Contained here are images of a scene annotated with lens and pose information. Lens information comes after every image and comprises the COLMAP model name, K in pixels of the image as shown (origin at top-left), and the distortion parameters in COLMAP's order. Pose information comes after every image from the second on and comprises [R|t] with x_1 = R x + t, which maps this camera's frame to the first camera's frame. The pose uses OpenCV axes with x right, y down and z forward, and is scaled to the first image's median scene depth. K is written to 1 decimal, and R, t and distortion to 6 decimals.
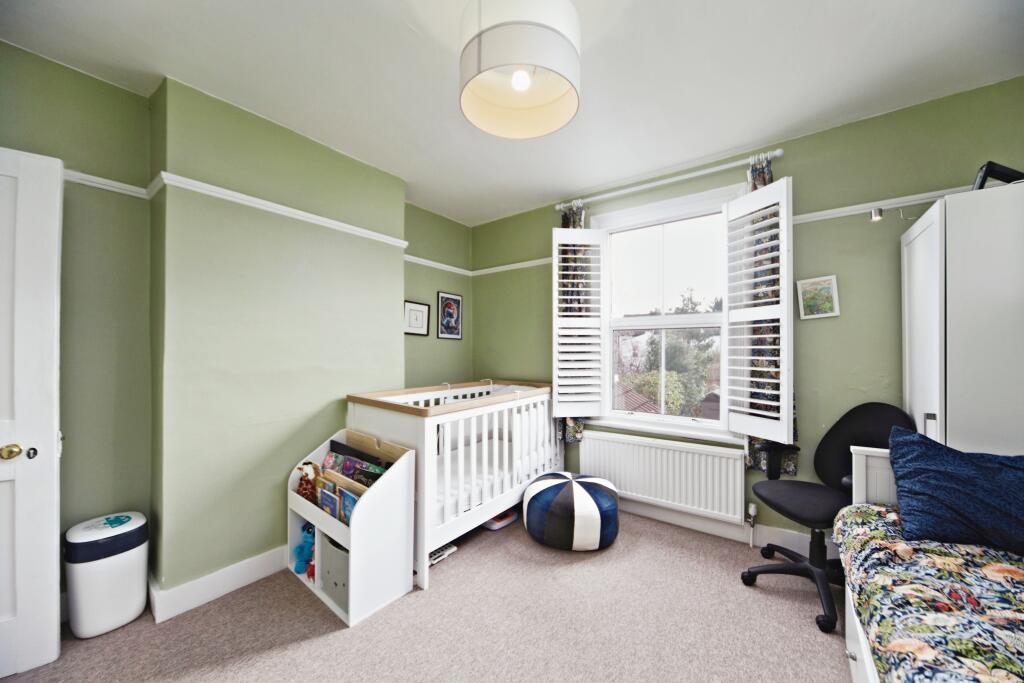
lens RADIAL K [[366.6, 0, 512.0], [0, 366.6, 341.5], [0, 0, 1]] dist [-0.039640, -0.000011]
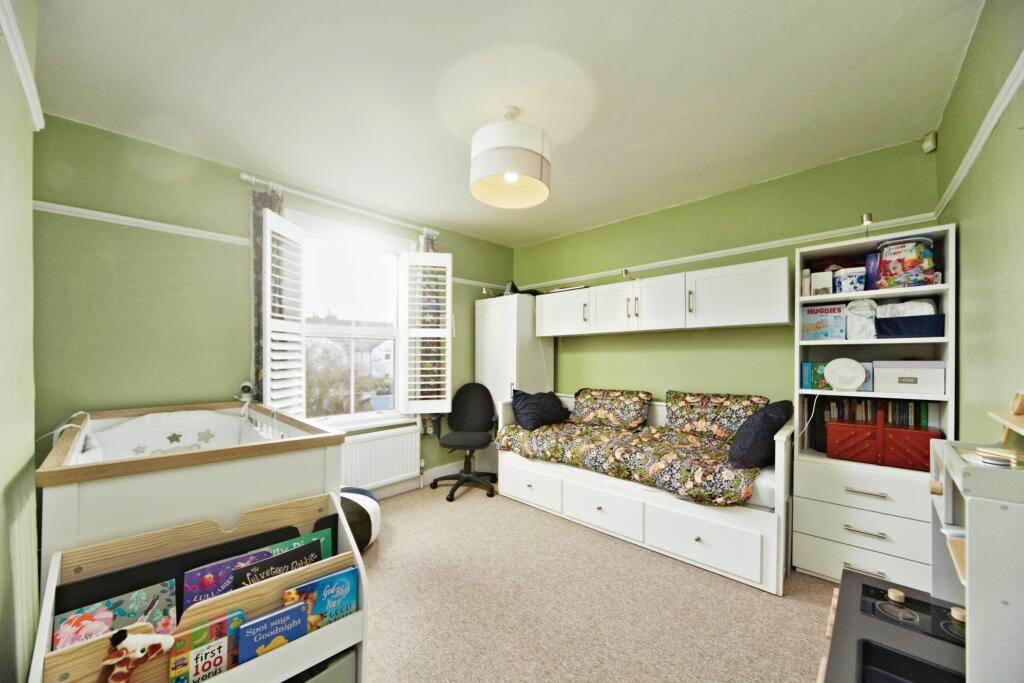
lens RADIAL K [[363.2, 0, 521.9], [0, 363.2, 349.9], [0, 0, 1]] dist [-0.015472, 0.000001]
pose [[0.085516, 0.016801, 0.996195, -0.825428], [-0.015662, 0.999757, -0.015516, 0.013002], [-0.996214, -0.014276, 0.085758, 0.462011]]
